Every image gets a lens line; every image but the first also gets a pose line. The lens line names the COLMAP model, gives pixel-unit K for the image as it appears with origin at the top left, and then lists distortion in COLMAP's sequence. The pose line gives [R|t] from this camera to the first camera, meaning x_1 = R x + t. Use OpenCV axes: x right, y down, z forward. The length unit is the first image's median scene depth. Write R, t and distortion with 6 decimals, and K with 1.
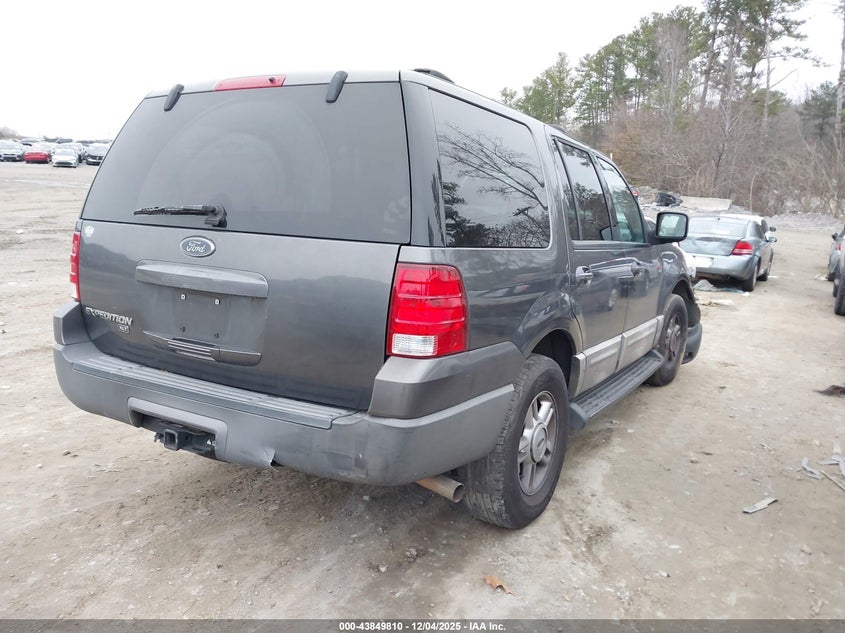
lens RADIAL K [[671.9, 0, 422.5], [0, 671.9, 316.5], [0, 0, 1]] dist [0.041977, -0.005013]
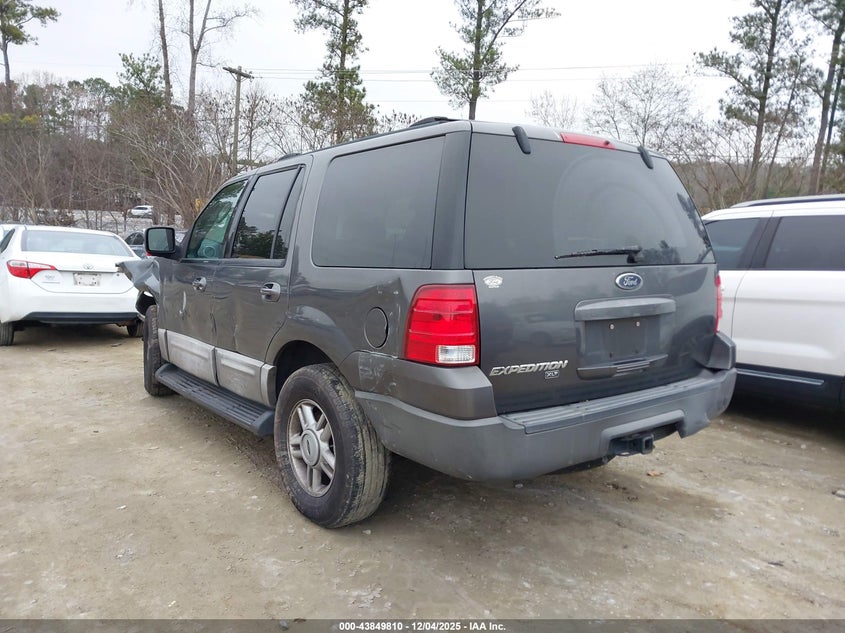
lens RADIAL K [[671.9, 0, 422.5], [0, 671.9, 316.5], [0, 0, 1]] dist [0.041977, -0.005013]
pose [[0.368961, -0.141566, 0.918600, -1.454660], [0.152737, 0.984131, 0.090318, -0.189783], [-0.916809, 0.106980, 0.384728, 0.821310]]
